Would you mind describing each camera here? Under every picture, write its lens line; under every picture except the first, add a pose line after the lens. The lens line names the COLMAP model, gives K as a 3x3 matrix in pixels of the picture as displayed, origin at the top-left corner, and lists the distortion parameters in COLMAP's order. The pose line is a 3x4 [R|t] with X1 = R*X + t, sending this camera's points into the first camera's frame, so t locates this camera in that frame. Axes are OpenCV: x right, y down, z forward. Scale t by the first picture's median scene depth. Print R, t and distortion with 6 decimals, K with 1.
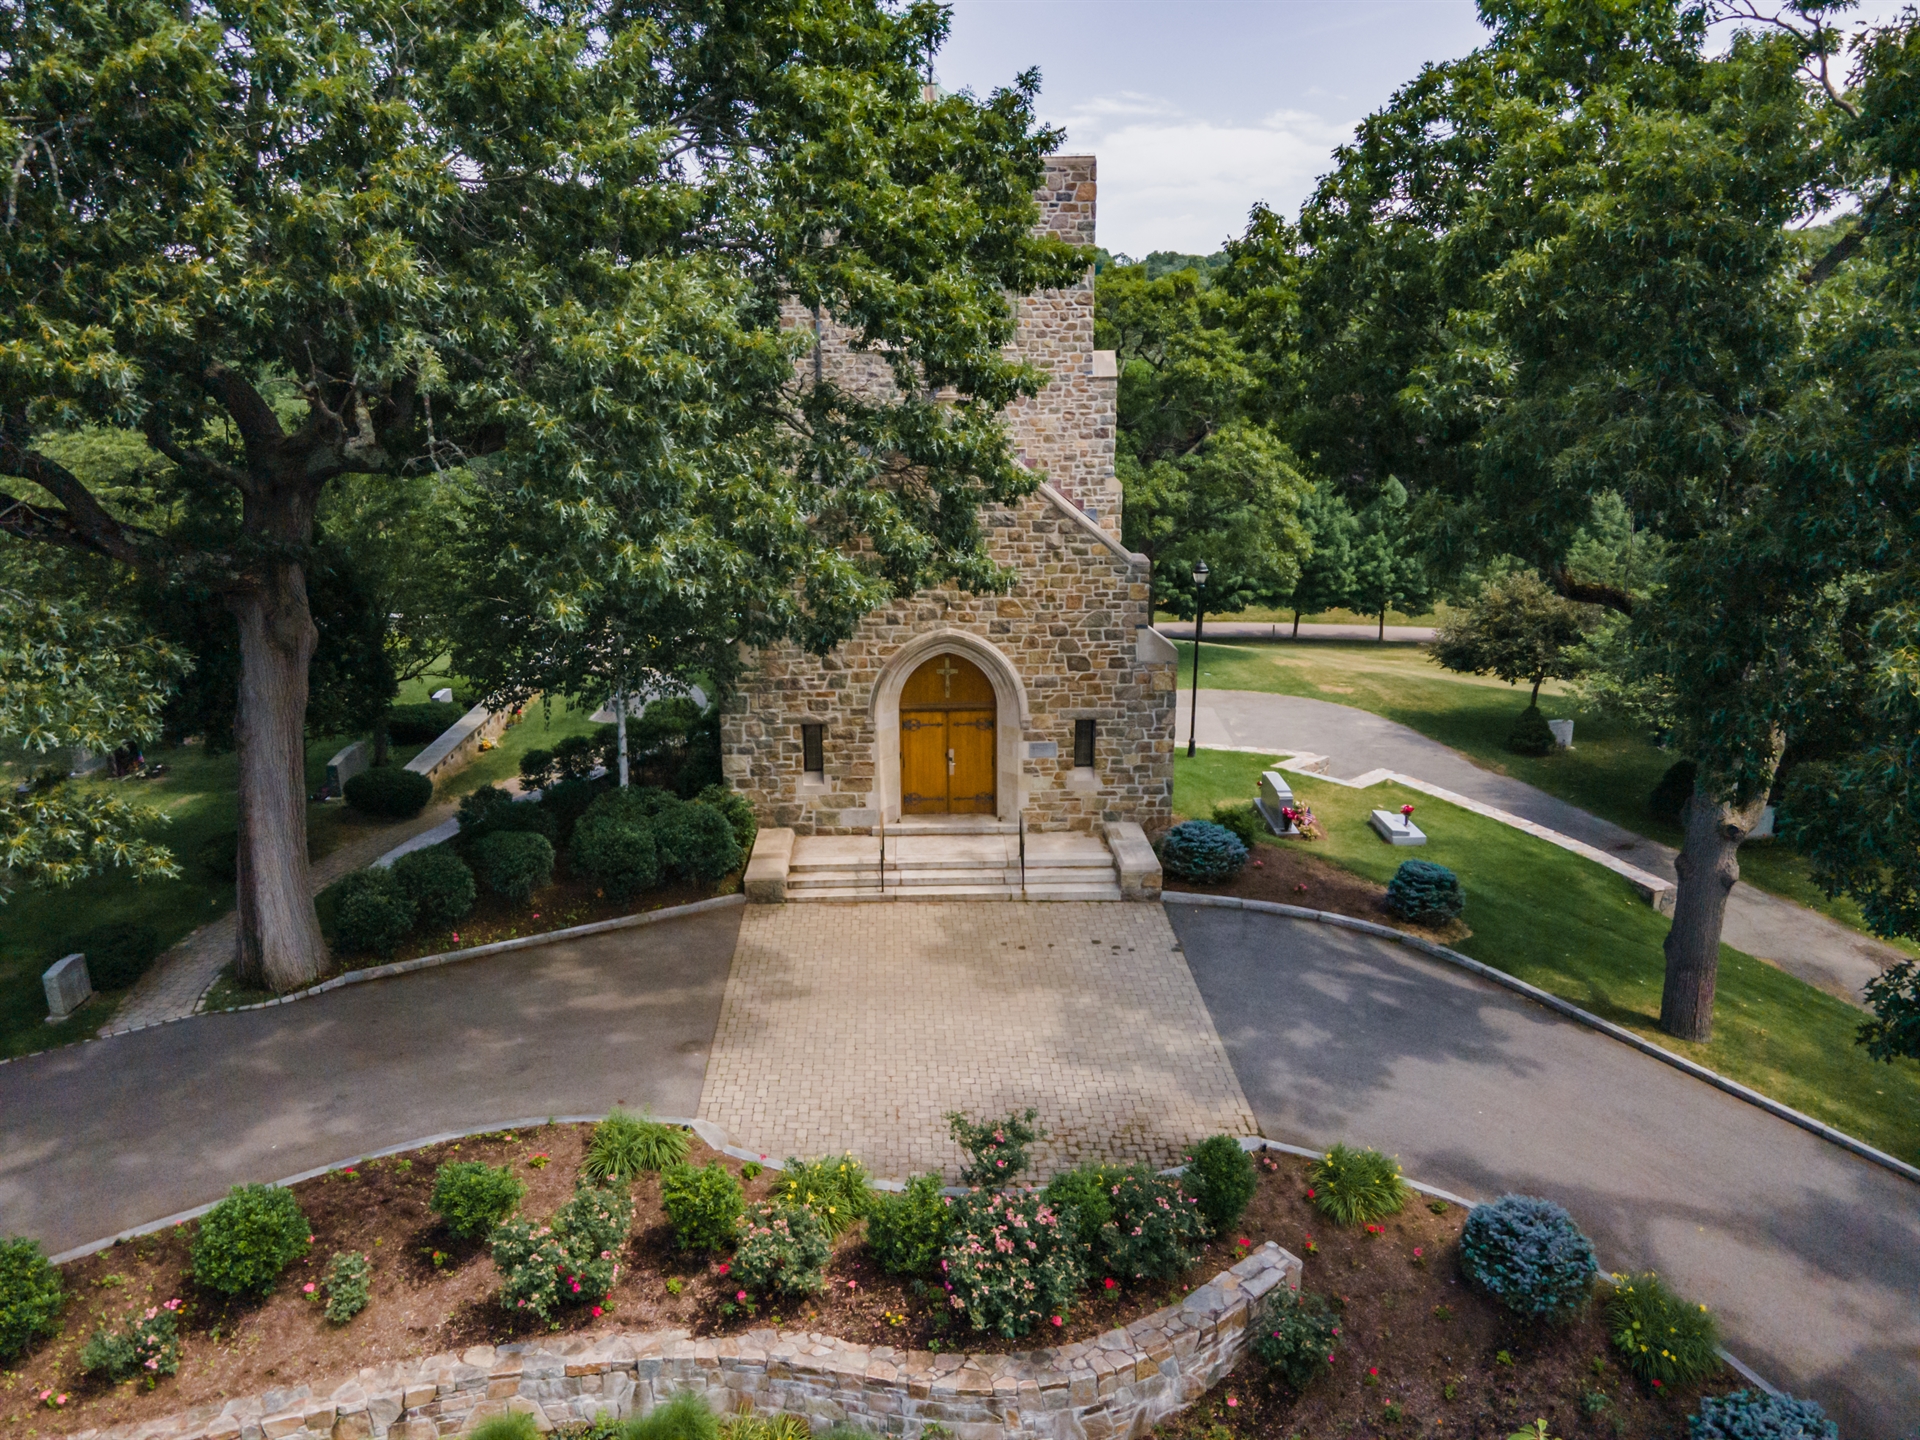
lens RADIAL K [[1361.2, 0, 956.6], [0, 1361.2, 731.2], [0, 0, 1]] dist [0.039986, -0.002218]
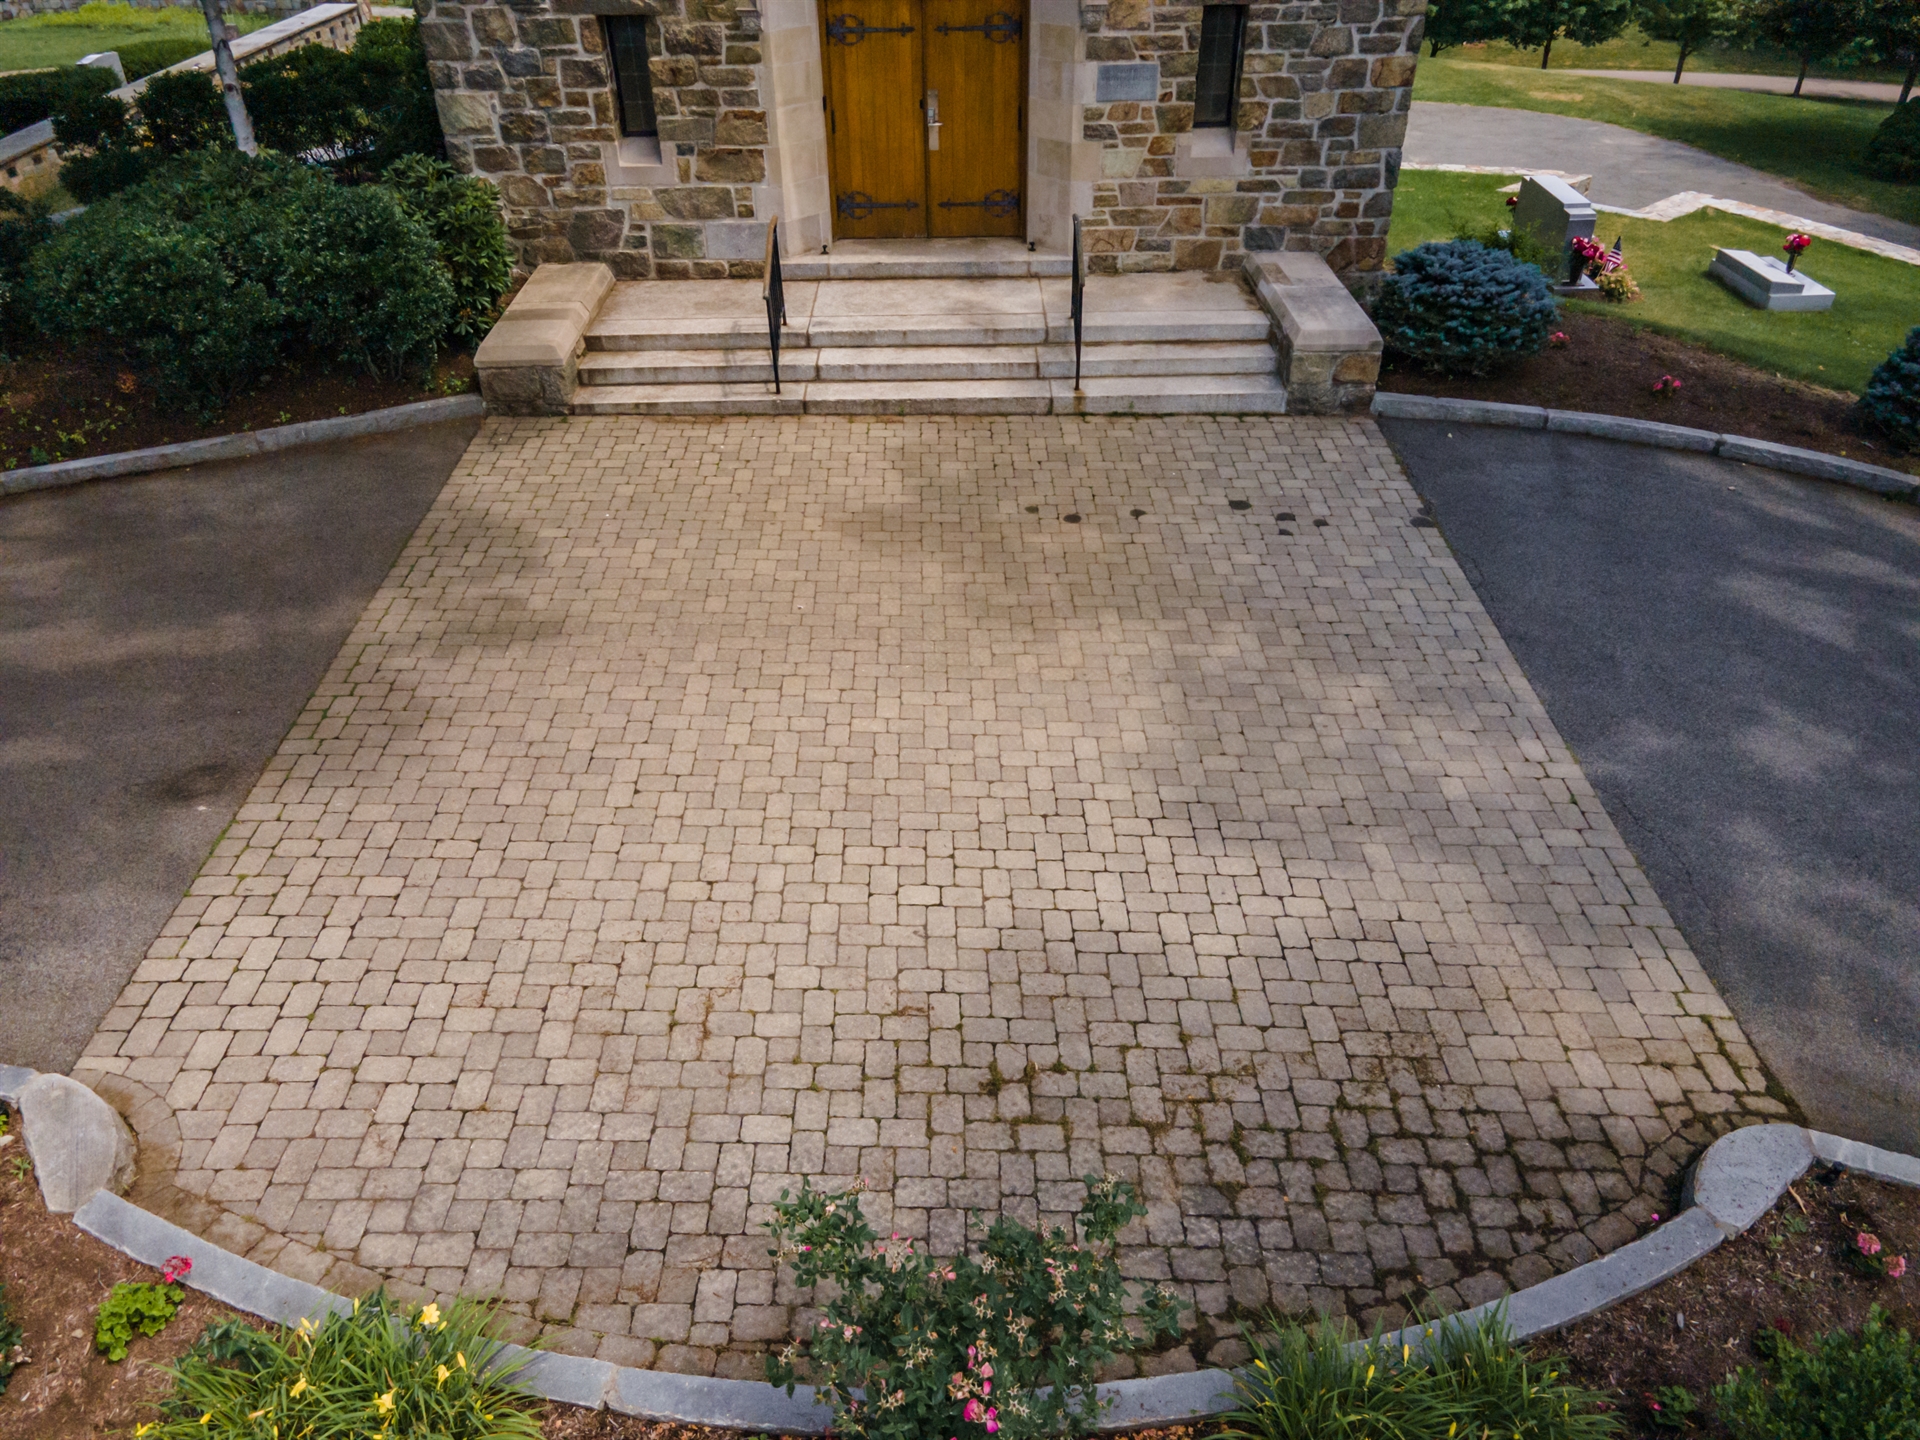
lens RADIAL K [[1370.1, 0, 957.4], [0, 1370.1, 711.6], [0, 0, 1]] dist [0.044830, 0.000861]
pose [[0.999620, 0.008646, -0.026159, 0.020184], [0.000107, 0.948259, 0.317498, 0.068599], [0.027551, -0.317380, 0.947898, 0.496004]]
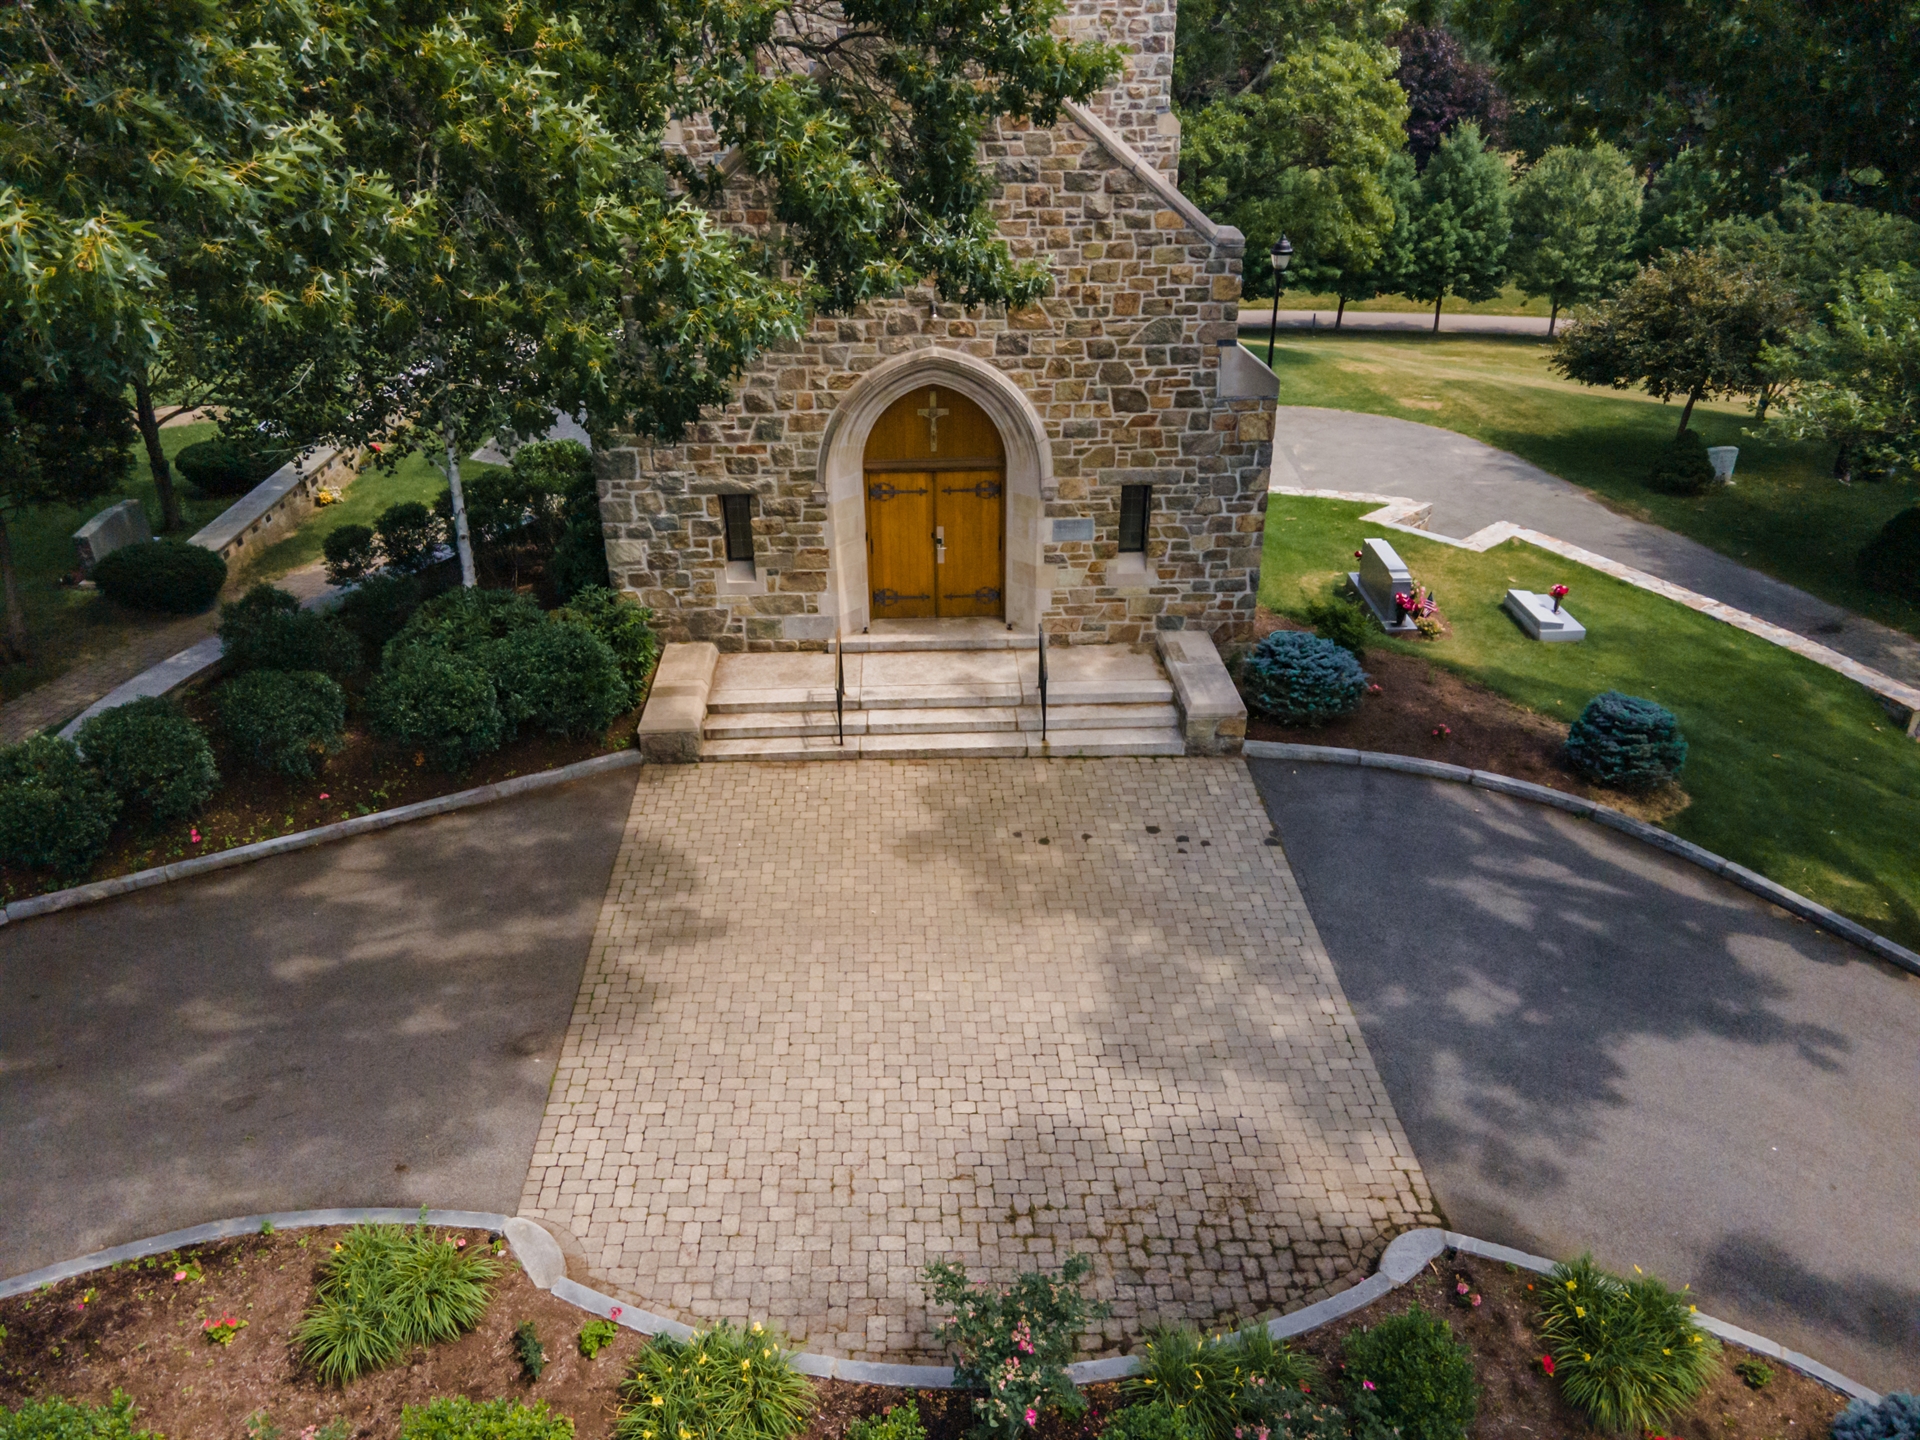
lens RADIAL K [[1361.2, 0, 956.6], [0, 1361.2, 731.2], [0, 0, 1]] dist [0.039986, -0.002218]
pose [[0.999989, -0.004462, 0.001319, 0.003229], [0.004065, 0.975666, 0.219224, -0.038846], [-0.002265, -0.219216, 0.975674, 0.313786]]
